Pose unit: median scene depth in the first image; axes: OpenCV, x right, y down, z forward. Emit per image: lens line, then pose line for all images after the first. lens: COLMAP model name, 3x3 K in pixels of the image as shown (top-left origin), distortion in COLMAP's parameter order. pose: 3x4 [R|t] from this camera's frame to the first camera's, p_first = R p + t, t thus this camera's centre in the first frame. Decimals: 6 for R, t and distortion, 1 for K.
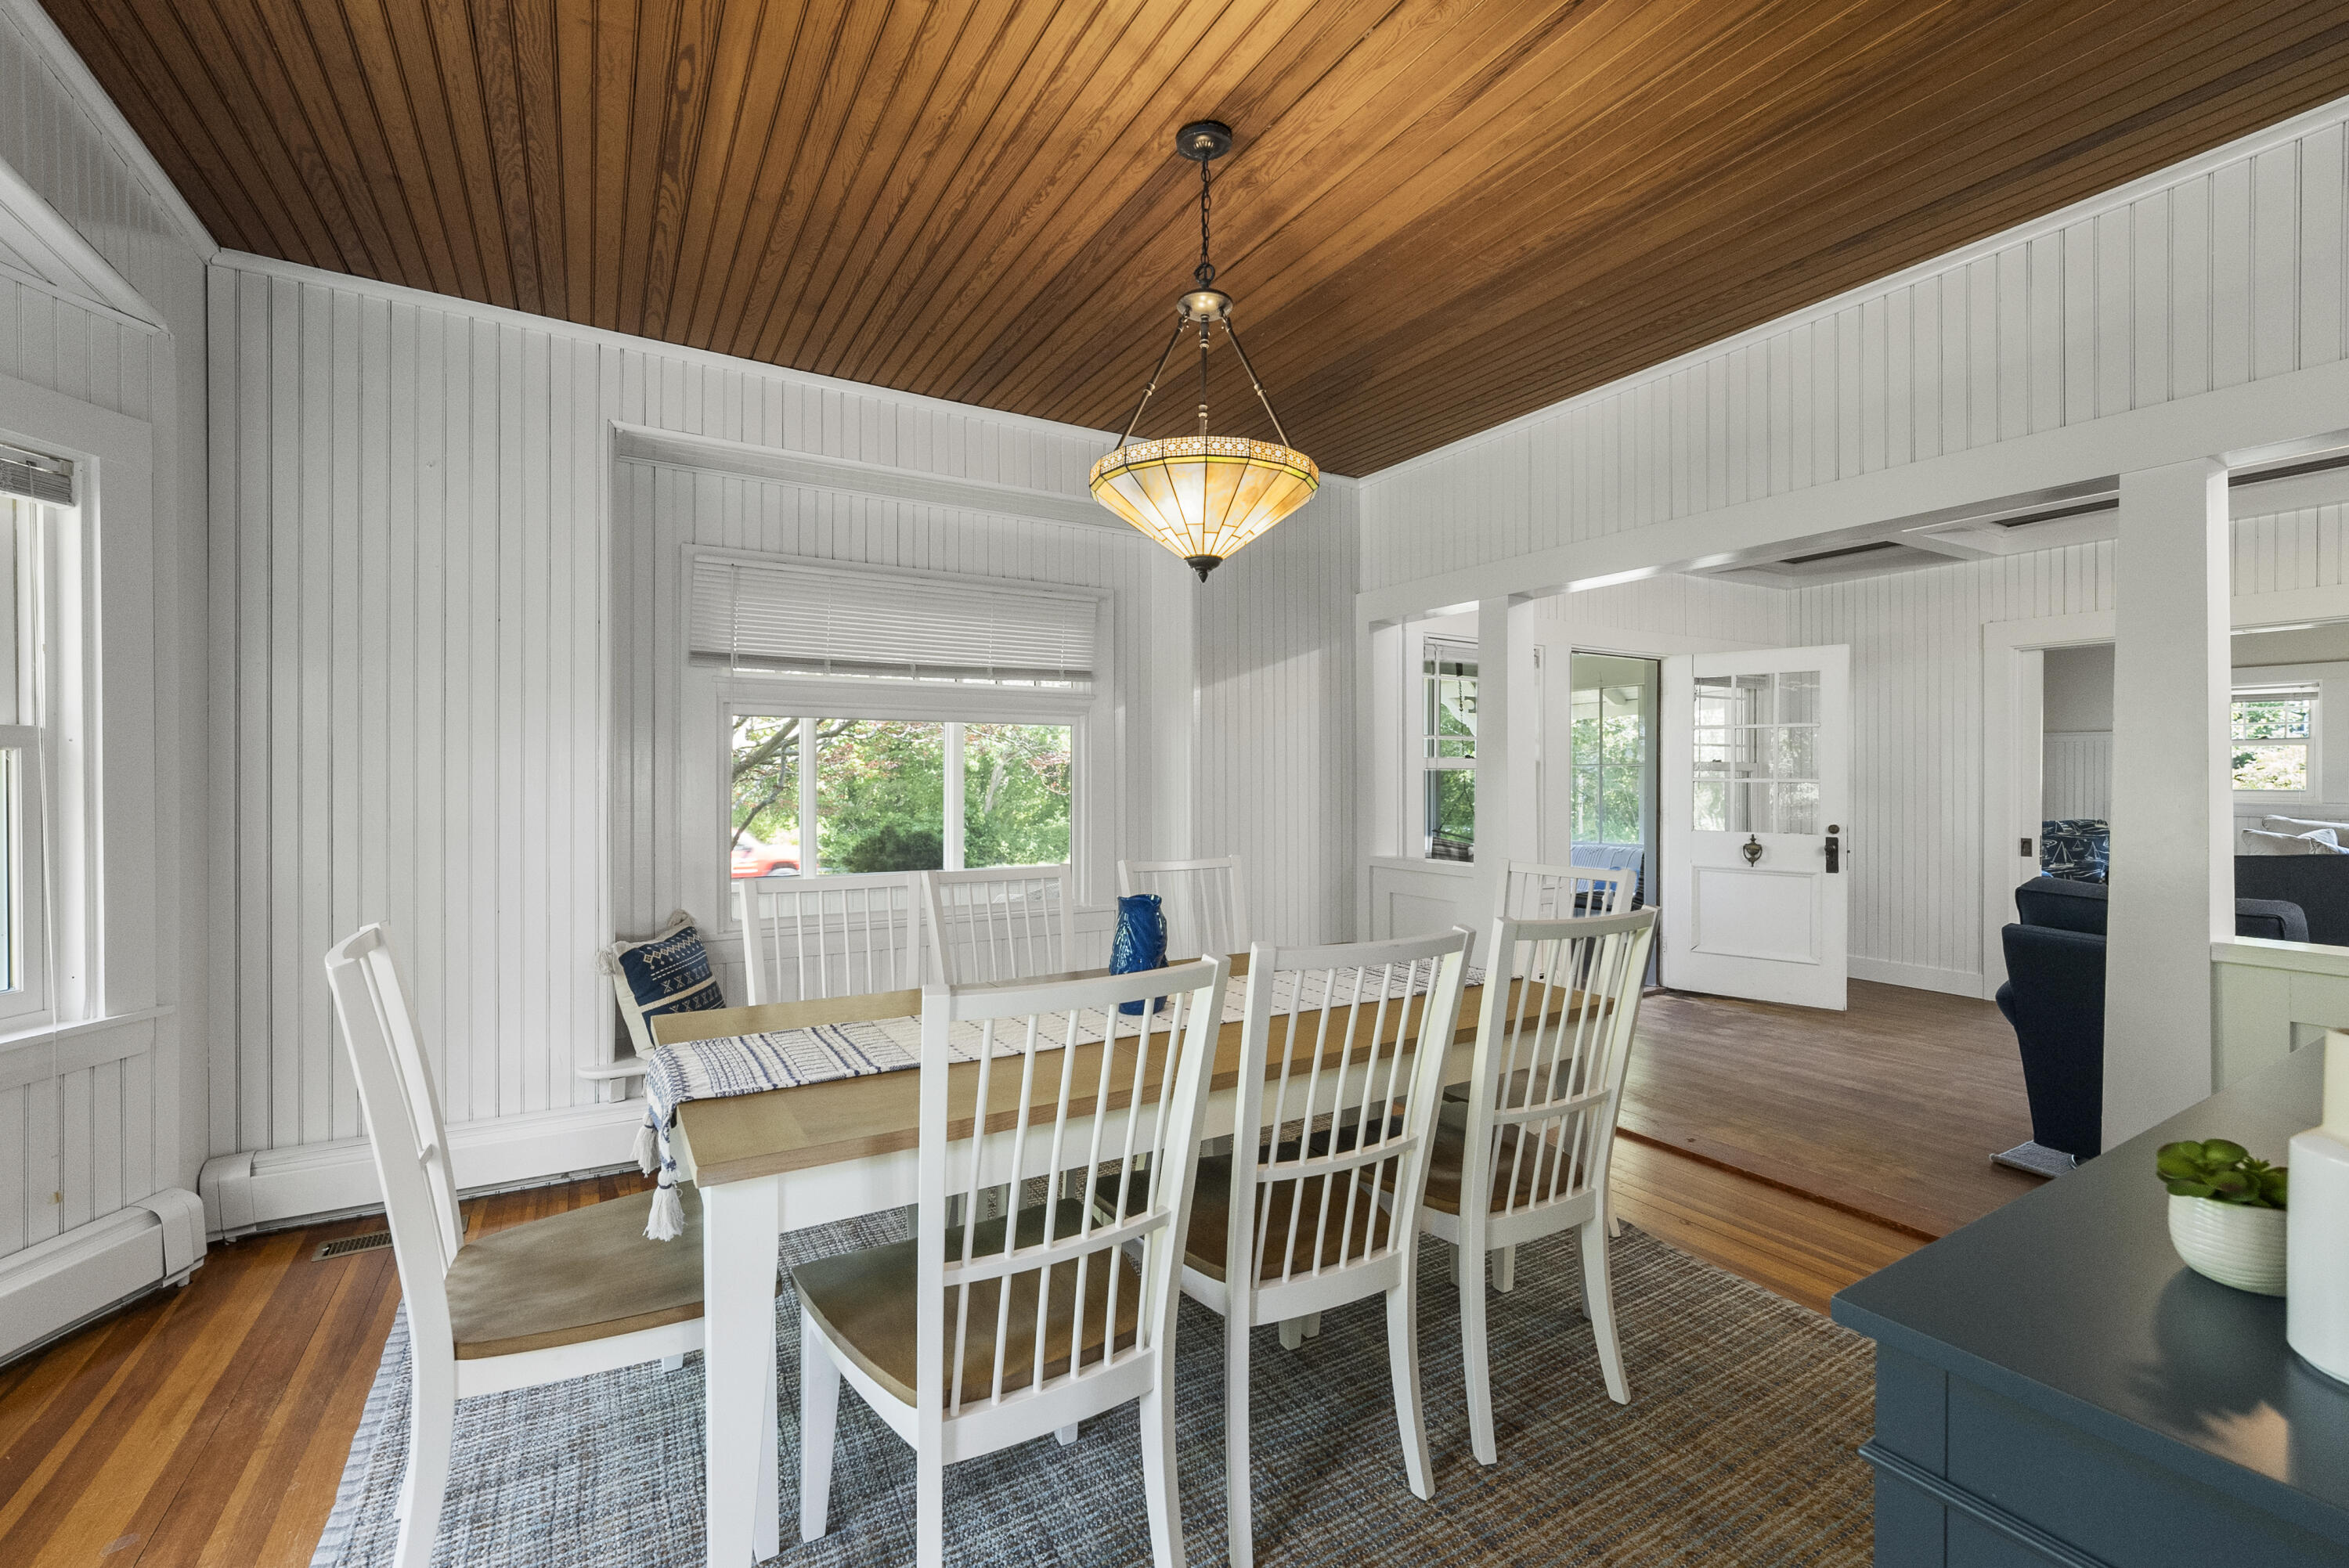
lens RADIAL K [[970.1, 0, 1094.2], [0, 970.1, 786.7], [0, 0, 1]] dist [-0.006655, 0.002487]
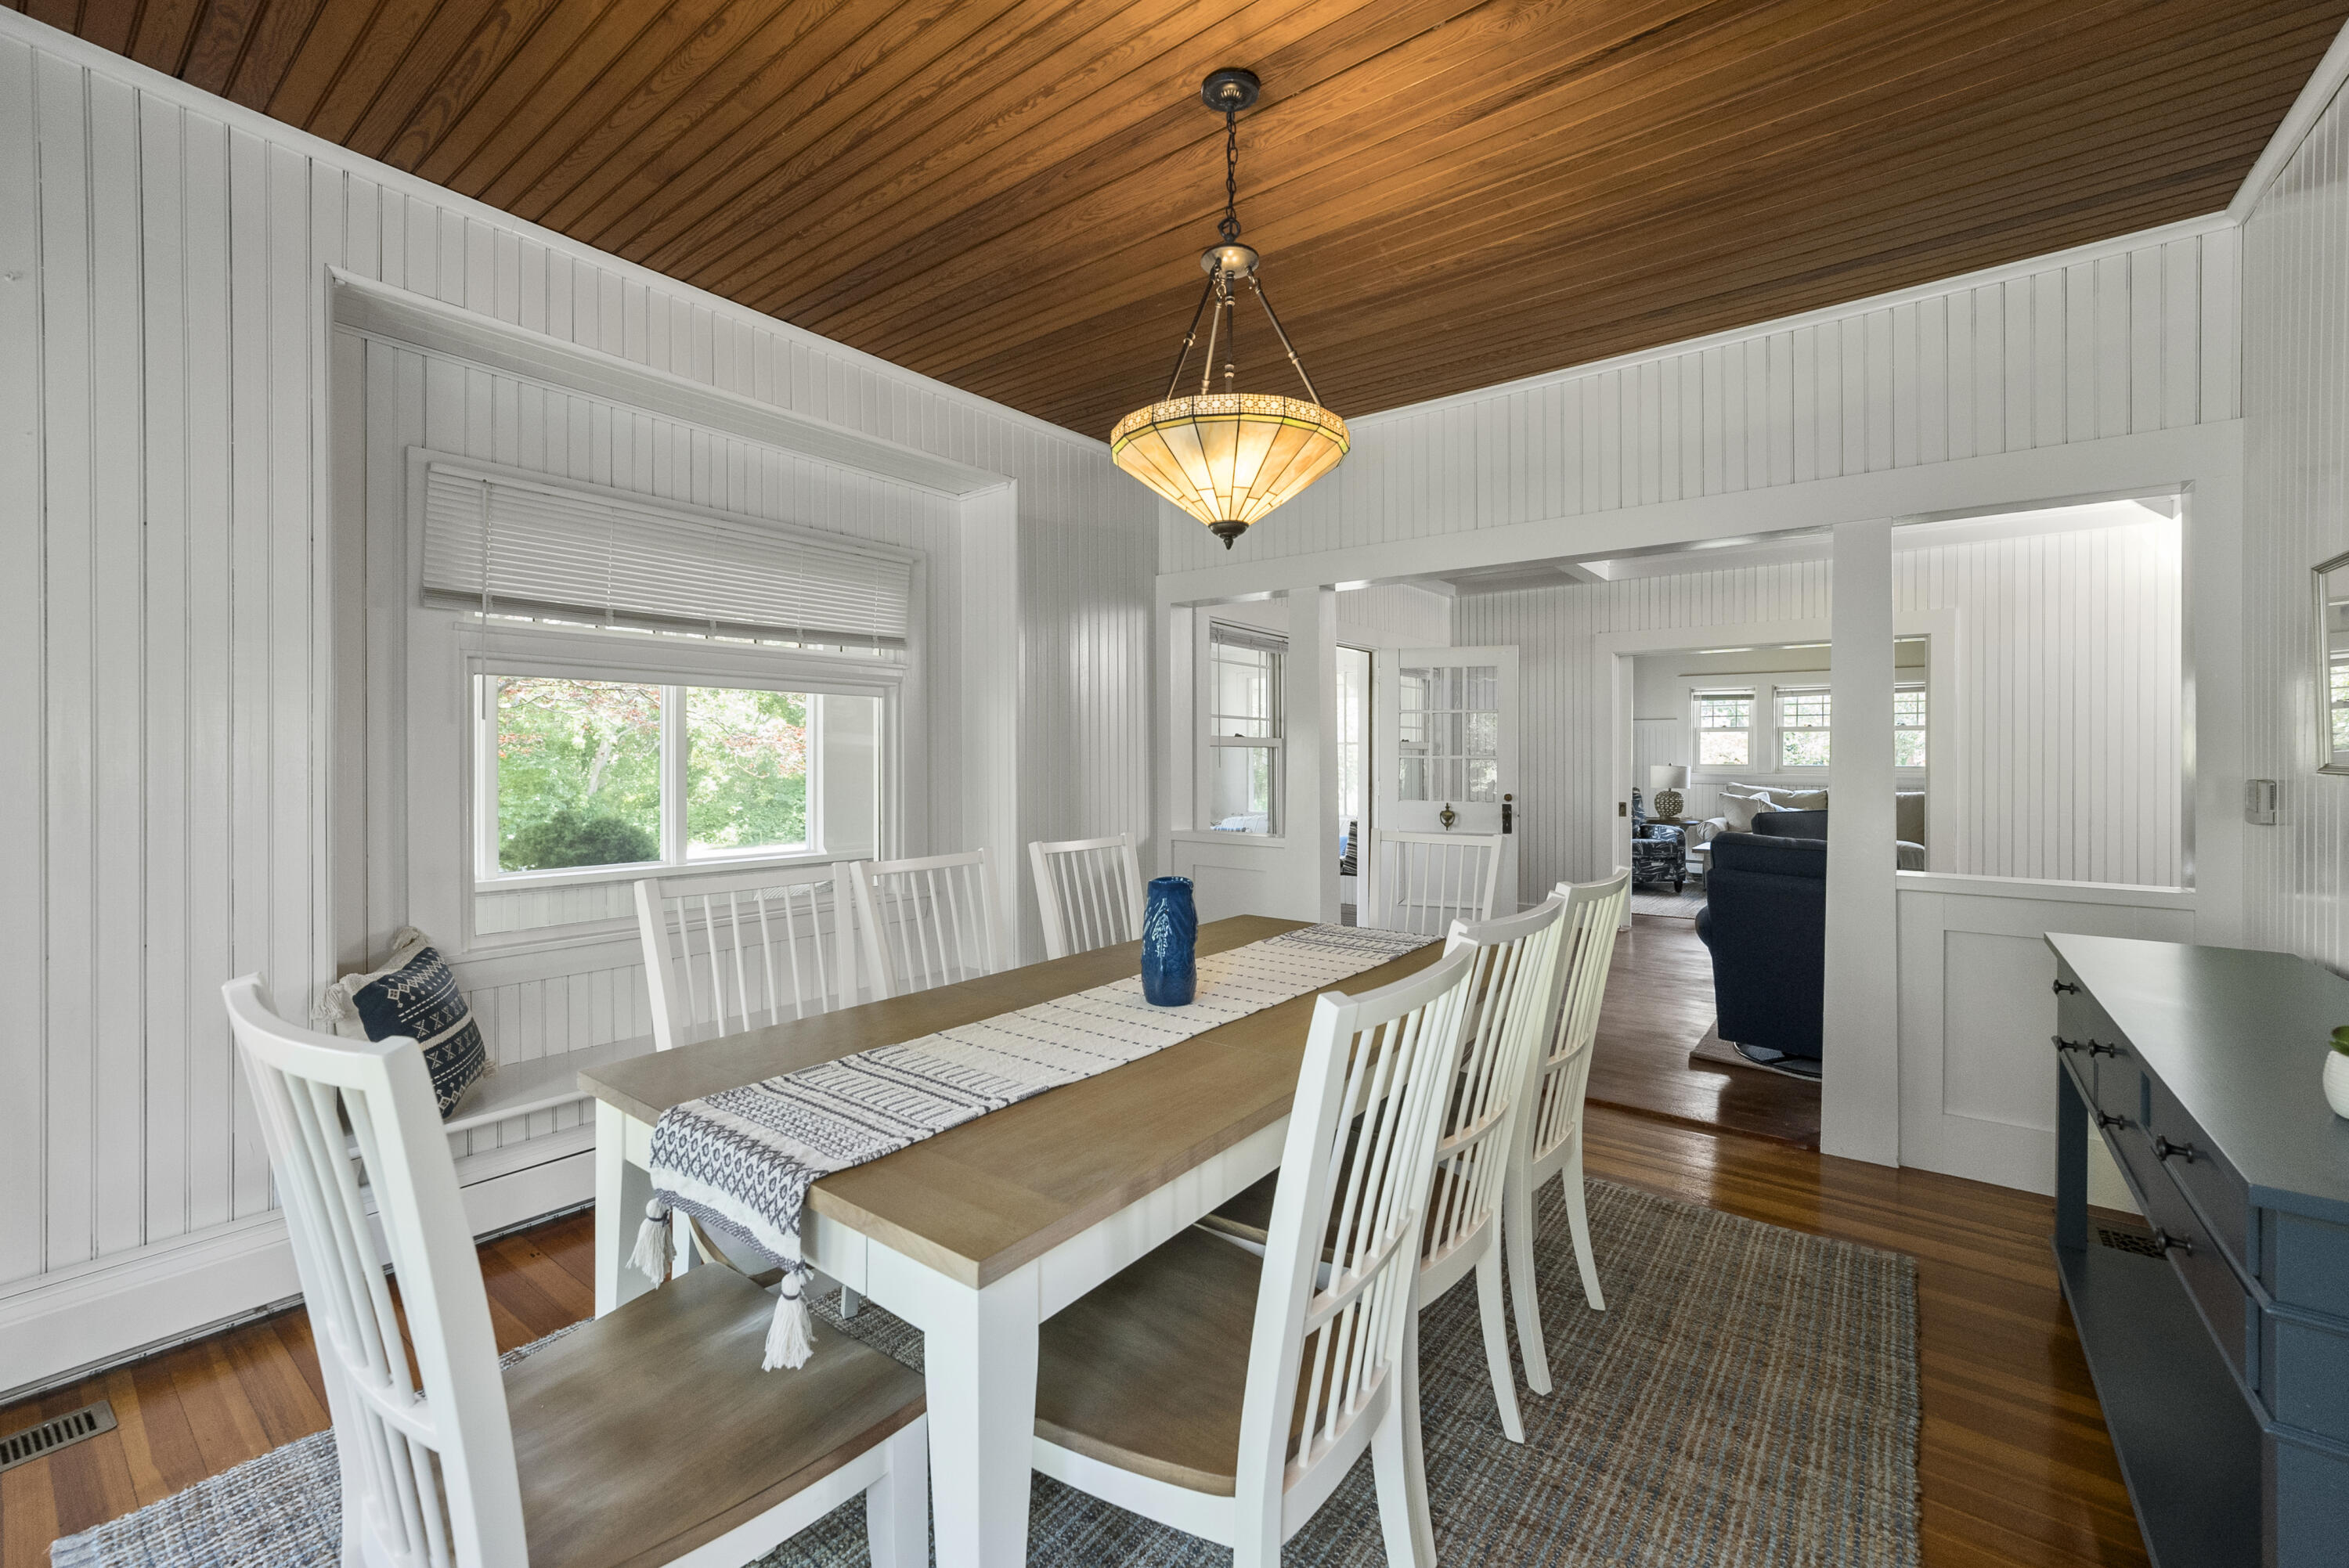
lens RADIAL K [[970.1, 0, 1159.4], [0, 970.1, 763.9], [0, 0, 1]] dist [-0.006655, 0.002487]
pose [[0.925832, -0.002914, 0.377925, -0.227158], [0.003122, 0.999995, 0.000061, 0.001204], [-0.377923, 0.001123, 0.925836, 0.098602]]
